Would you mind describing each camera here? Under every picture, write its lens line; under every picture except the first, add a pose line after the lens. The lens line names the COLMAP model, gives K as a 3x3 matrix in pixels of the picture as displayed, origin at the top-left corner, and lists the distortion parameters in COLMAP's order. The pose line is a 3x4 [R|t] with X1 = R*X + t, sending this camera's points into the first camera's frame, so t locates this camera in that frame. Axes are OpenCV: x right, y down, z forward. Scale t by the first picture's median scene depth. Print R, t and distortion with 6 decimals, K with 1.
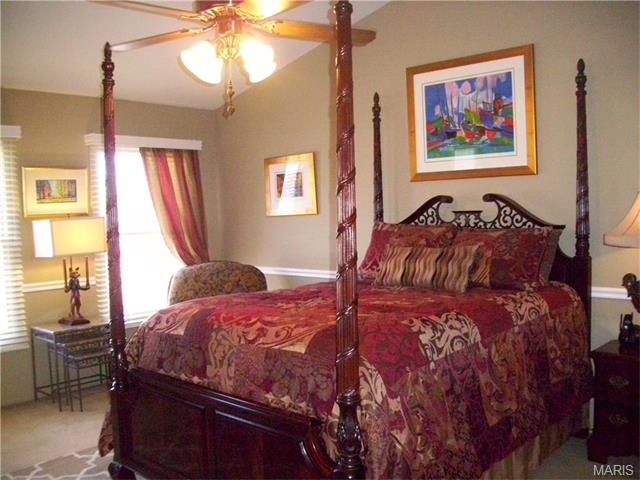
lens RADIAL K [[620.9, 0, 330.2], [0, 620.9, 240.6], [0, 0, 1]] dist [-0.161050, 0.162136]
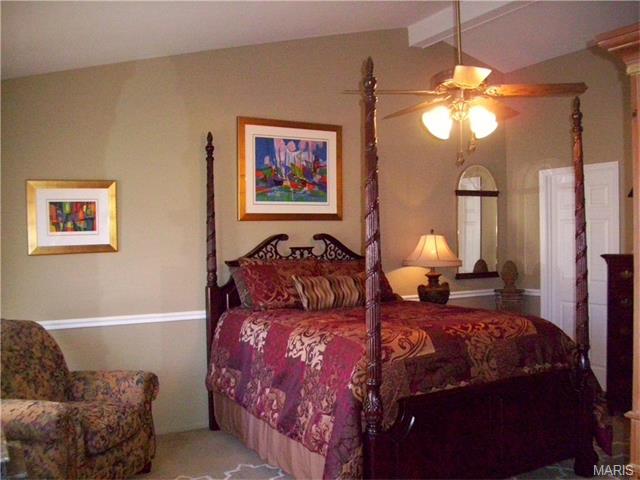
lens RADIAL K [[620.9, 0, 330.2], [0, 620.9, 240.6], [0, 0, 1]] dist [-0.161050, 0.162136]
pose [[0.315759, 0.018254, 0.948664, -0.925457], [0.054890, 0.997789, -0.037469, -0.011889], [-0.947250, 0.063904, 0.314059, 0.554142]]
